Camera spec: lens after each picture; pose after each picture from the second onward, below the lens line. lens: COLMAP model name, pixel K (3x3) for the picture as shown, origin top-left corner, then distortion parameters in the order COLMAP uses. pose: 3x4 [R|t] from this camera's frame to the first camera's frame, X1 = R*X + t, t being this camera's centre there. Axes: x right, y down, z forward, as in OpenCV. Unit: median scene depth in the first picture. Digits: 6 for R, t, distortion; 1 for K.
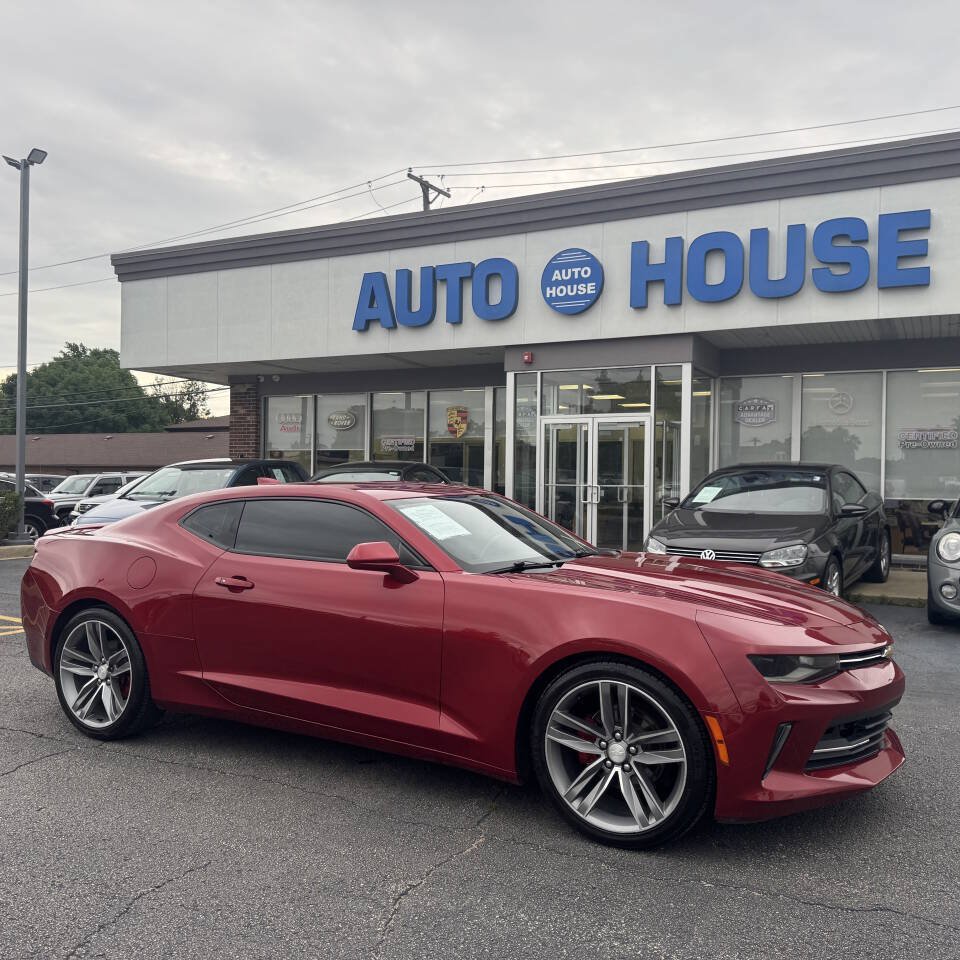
lens RADIAL K [[902.3, 0, 479.7], [0, 902.3, 482.7], [0, 0, 1]] dist [0.152389, -0.256369]
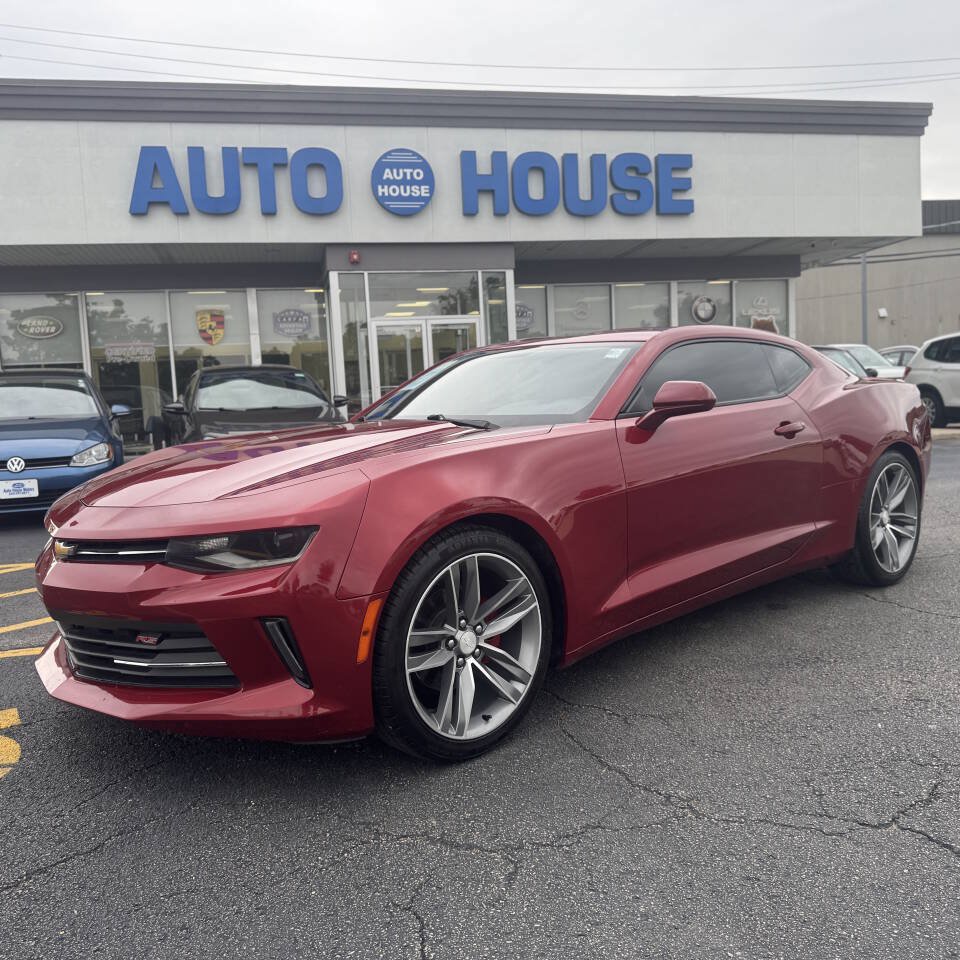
lens RADIAL K [[908.0, 0, 473.6], [0, 908.0, 481.0], [0, 0, 1]] dist [0.174340, -0.400407]
pose [[0.760926, -0.103897, 0.640466, -0.530930], [0.060701, 0.994166, 0.089158, 0.023203], [-0.645993, -0.028966, 0.762793, 0.156342]]
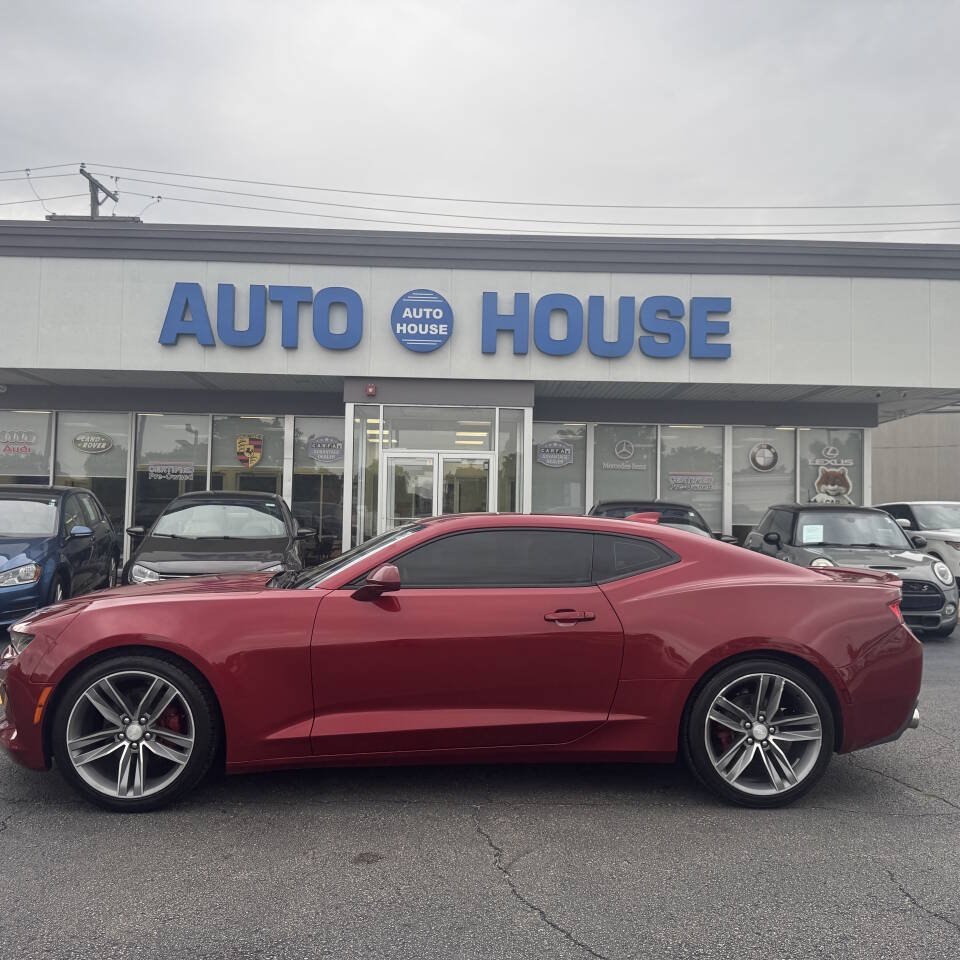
lens RADIAL K [[902.3, 0, 479.7], [0, 902.3, 482.7], [0, 0, 1]] dist [0.152389, -0.256369]
pose [[0.876088, 0.024285, 0.481539, -0.331782], [-0.005841, 0.999192, -0.039764, 0.002528], [-0.482116, 0.032024, 0.875522, 0.075460]]
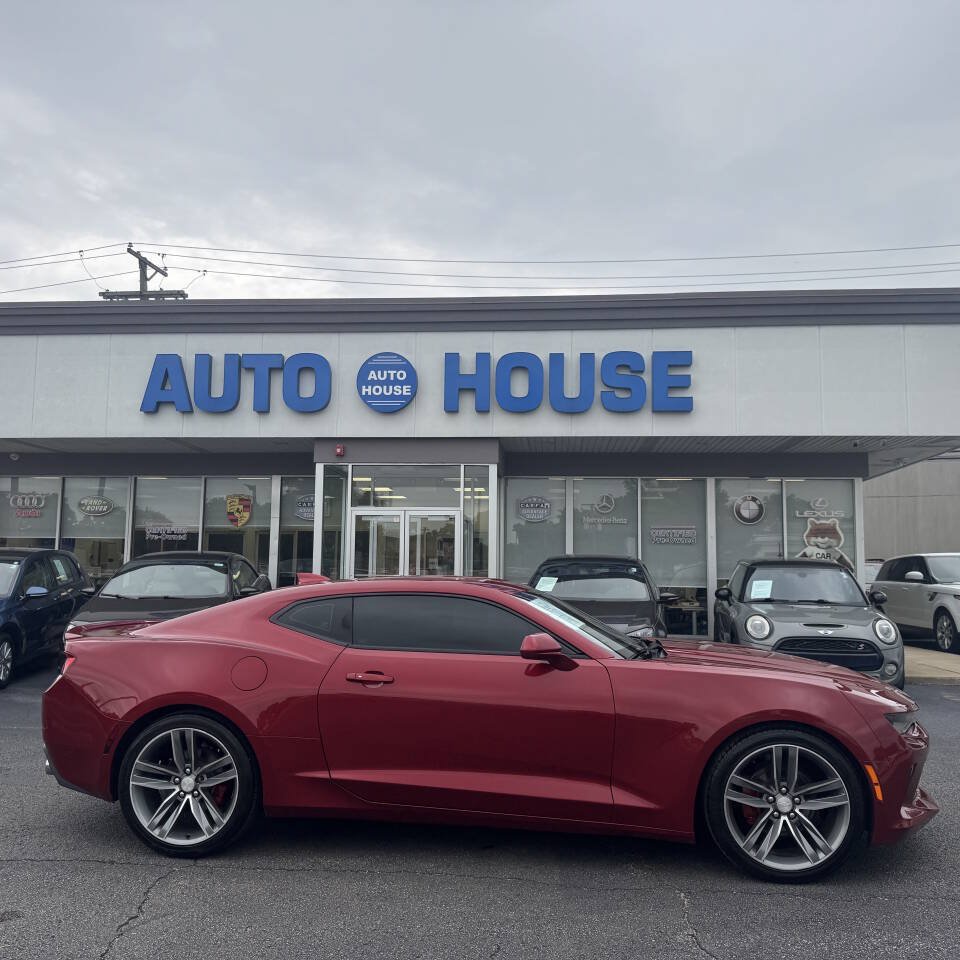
lens RADIAL K [[902.3, 0, 479.7], [0, 902.3, 482.7], [0, 0, 1]] dist [0.152389, -0.256369]
pose [[0.923627, 0.034713, 0.381717, -0.198086], [0.001822, 0.995482, -0.094936, -0.004143], [-0.383288, 0.088381, 0.919391, -0.002469]]
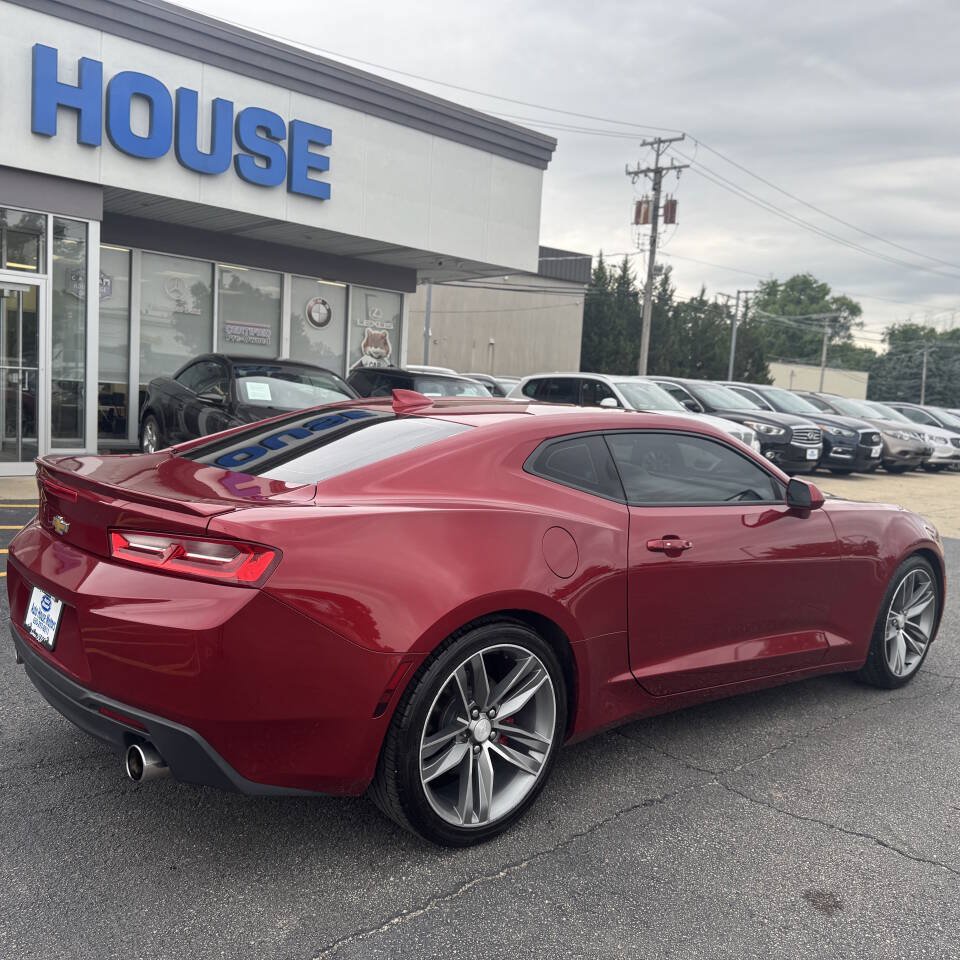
lens RADIAL K [[902.3, 0, 479.7], [0, 902.3, 482.7], [0, 0, 1]] dist [0.152389, -0.256369]
pose [[0.335399, -0.085891, 0.938153, -0.438416], [-0.052474, 0.992586, 0.109635, -0.005801], [-0.940614, -0.086000, 0.328405, 0.363524]]
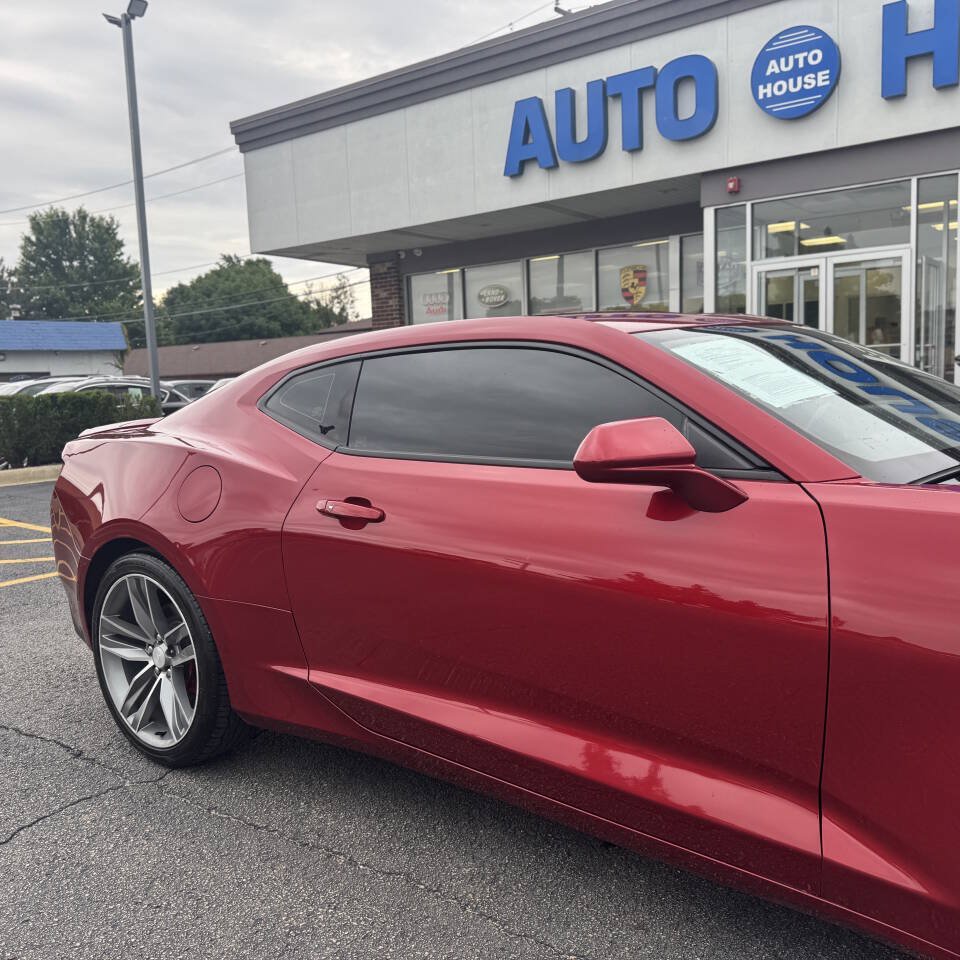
lens RADIAL K [[902.3, 0, 479.7], [0, 902.3, 482.7], [0, 0, 1]] dist [0.152389, -0.256369]
pose [[0.985440, -0.033468, -0.166695, -0.037973], [0.052544, 0.992388, 0.111379, 0.013994], [0.161698, -0.118516, 0.979698, 0.178667]]
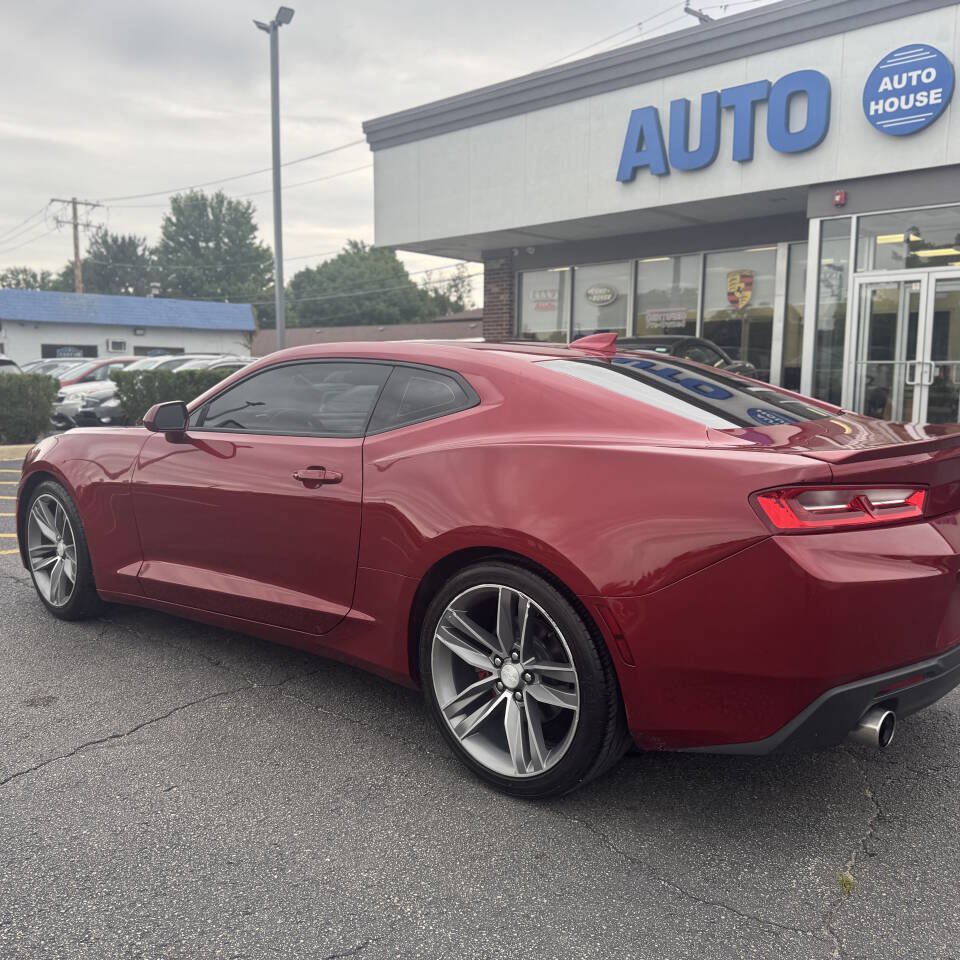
lens RADIAL K [[909.1, 0, 480.0], [0, 909.1, 480.0], [0, 0, 1]] dist [0.106187, -0.150519]
pose [[0.959675, 0.026665, -0.279844, -0.015832], [0.005741, 0.993424, 0.114346, 0.011240], [0.281053, -0.111341, 0.953212, 0.127878]]
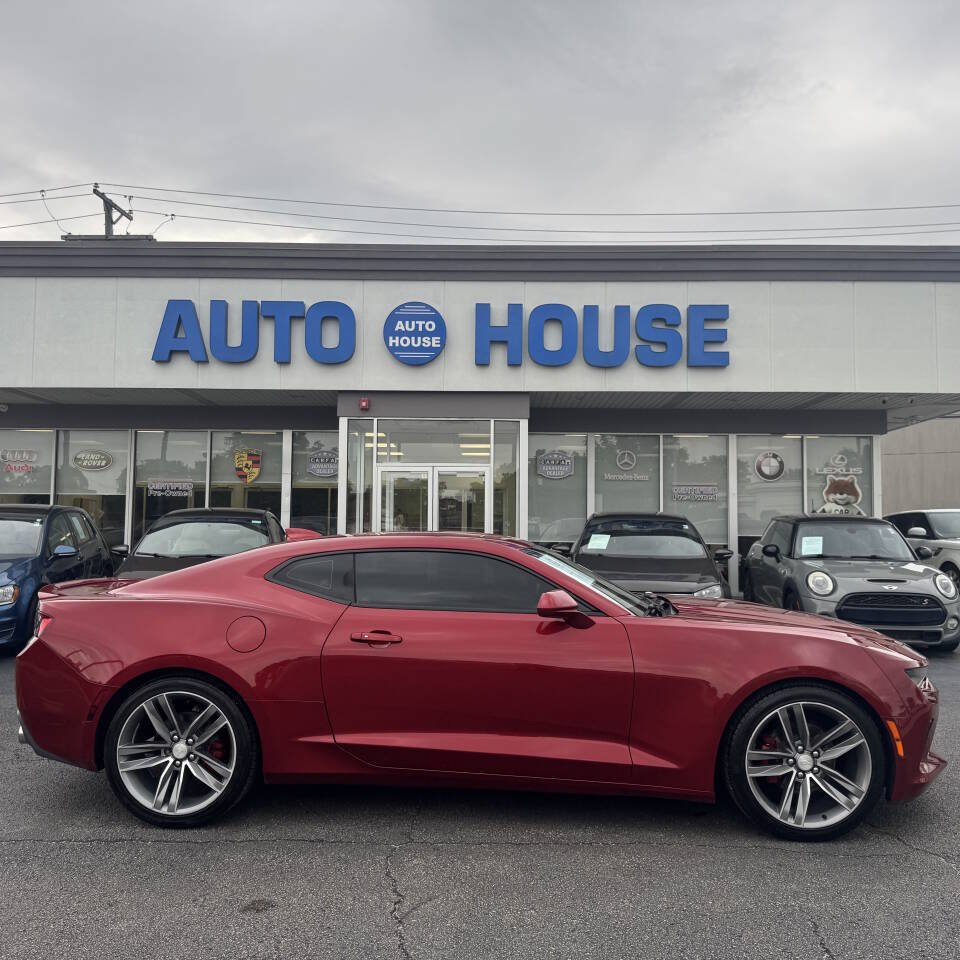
lens RADIAL K [[902.2, 0, 482.2], [0, 902.2, 475.7], [0, 0, 1]] dist [0.146982, -0.238314]
pose [[0.891798, 0.022315, 0.451883, -0.287802], [0.004217, 0.998330, -0.057622, -0.002569], [-0.452414, 0.053292, 0.890214, 0.068288]]
